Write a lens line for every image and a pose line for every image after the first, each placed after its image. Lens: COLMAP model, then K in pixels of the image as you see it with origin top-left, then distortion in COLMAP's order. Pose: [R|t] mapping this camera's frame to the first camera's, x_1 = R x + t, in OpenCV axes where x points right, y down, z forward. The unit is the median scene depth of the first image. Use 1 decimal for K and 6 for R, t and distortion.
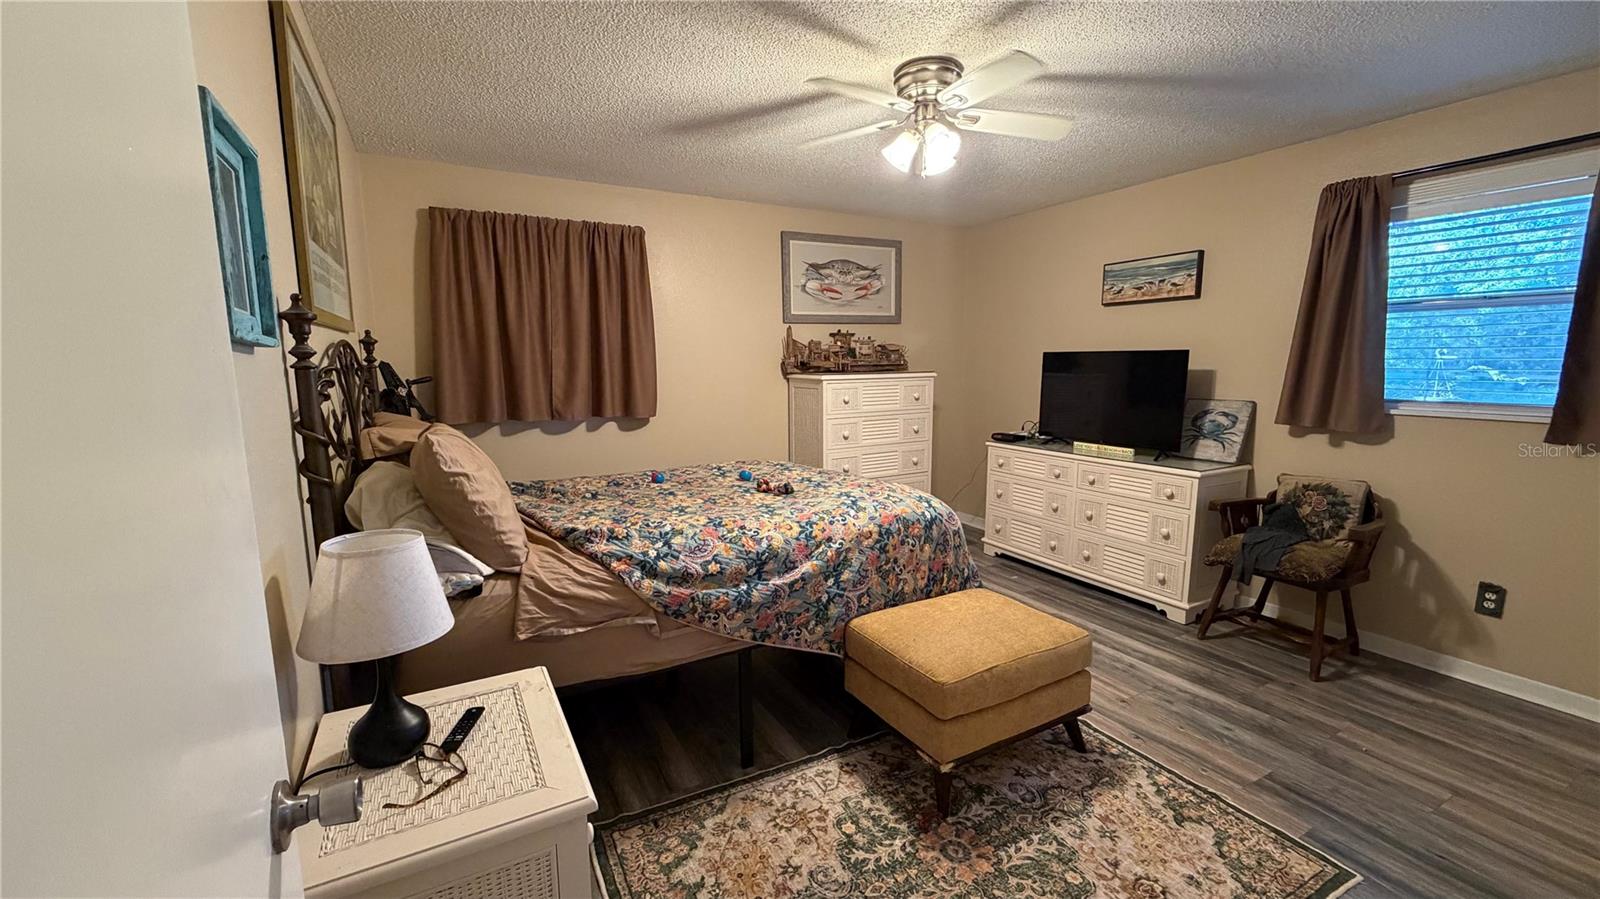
lens RADIAL K [[638.9, 0, 792.0], [0, 638.9, 450.8], [0, 0, 1]] dist [-0.002953, 0.001030]
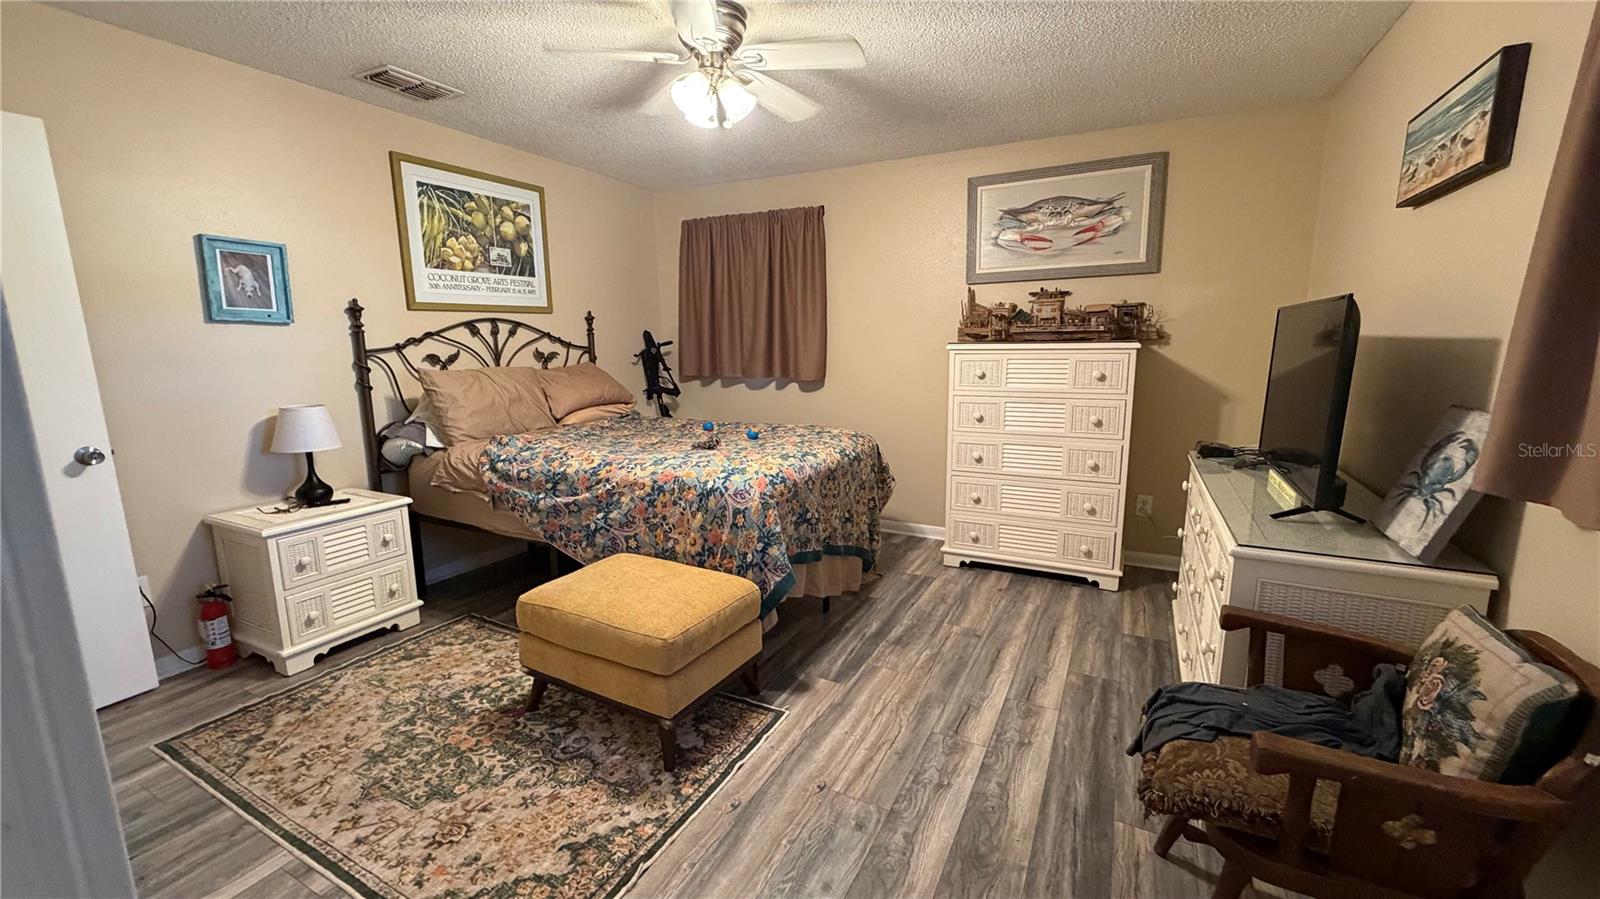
lens RADIAL K [[638.9, 0, 797.2], [0, 638.9, 450.2], [0, 0, 1]] dist [-0.002953, 0.001030]
pose [[0.557245, 0.146463, -0.817329, 1.082910], [-0.113071, 0.988536, 0.100053, -0.064040], [0.822613, 0.036662, 0.567418, 0.563215]]
